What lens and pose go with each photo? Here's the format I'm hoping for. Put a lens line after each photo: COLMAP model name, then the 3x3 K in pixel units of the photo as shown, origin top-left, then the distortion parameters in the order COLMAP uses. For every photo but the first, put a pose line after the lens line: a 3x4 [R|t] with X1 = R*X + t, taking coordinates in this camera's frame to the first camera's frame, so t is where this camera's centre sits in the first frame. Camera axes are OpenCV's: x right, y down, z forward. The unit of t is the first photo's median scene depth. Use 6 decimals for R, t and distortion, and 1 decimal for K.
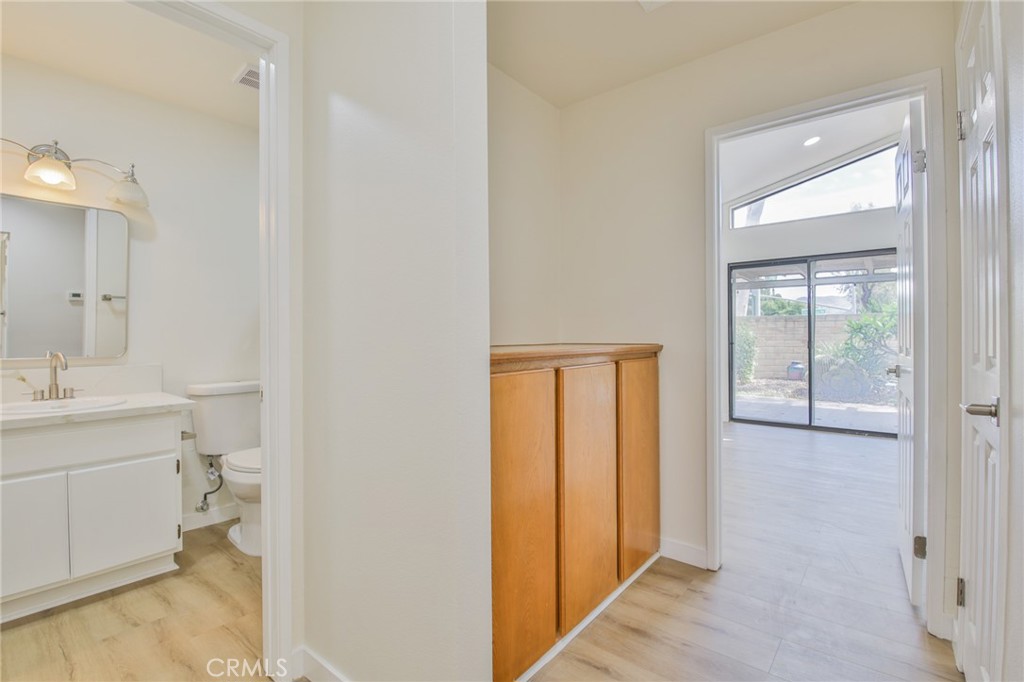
lens RADIAL K [[468.4, 0, 517.3], [0, 468.4, 334.7], [0, 0, 1]] dist [-0.011135, -0.006531]
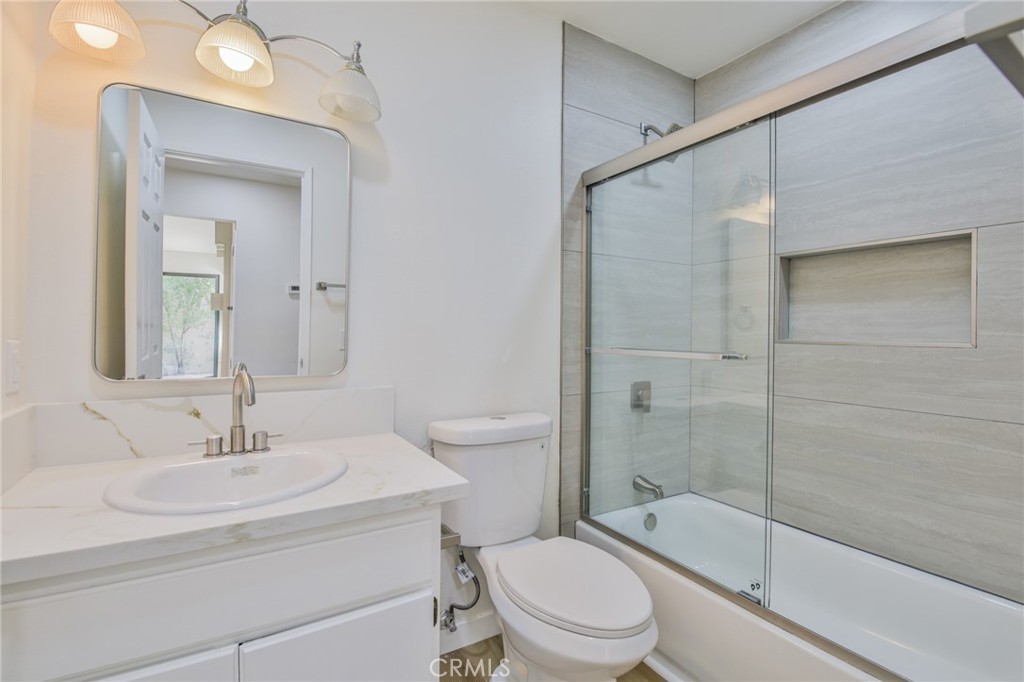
lens RADIAL K [[463.3, 0, 512.1], [0, 463.3, 332.4], [0, 0, 1]] dist [-0.005117, -0.008185]
pose [[0.942649, 0.013568, -0.333510, -0.467226], [-0.012829, 0.999908, 0.004418, -0.012804], [0.333540, 0.000114, 0.942736, 0.535817]]
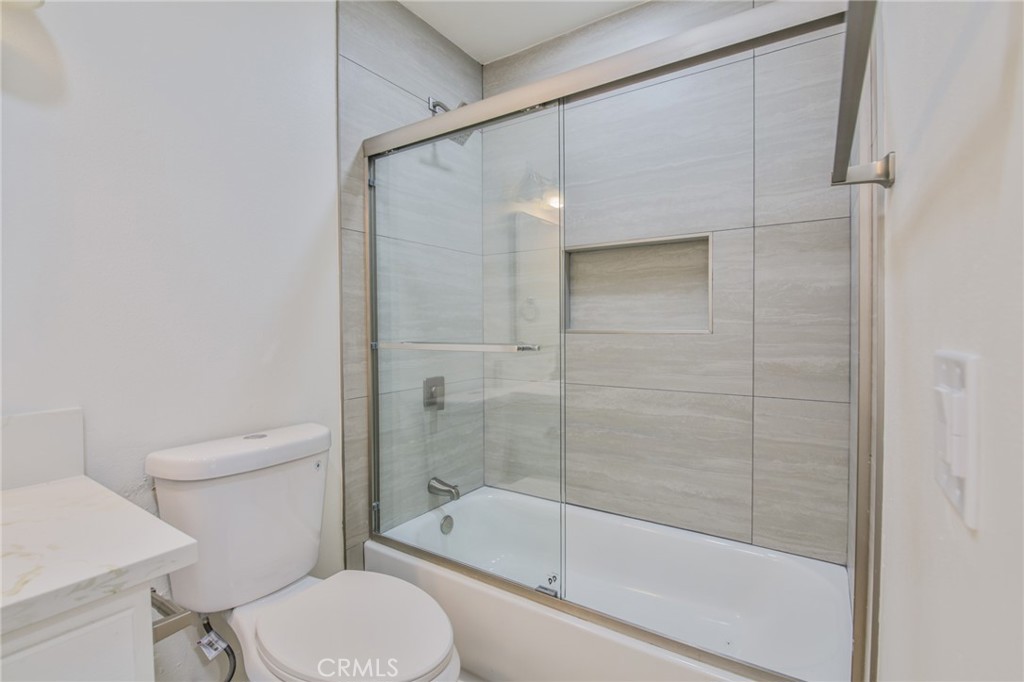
lens RADIAL K [[451.2, 0, 512.0], [0, 451.2, 341.0], [0, 0, 1]] dist [-0.013151, -0.000124]
pose [[0.994290, -0.003226, 0.106659, -0.475634], [-0.000499, 0.999391, 0.034886, -0.010514], [-0.106706, -0.034741, 0.993683, 0.637514]]
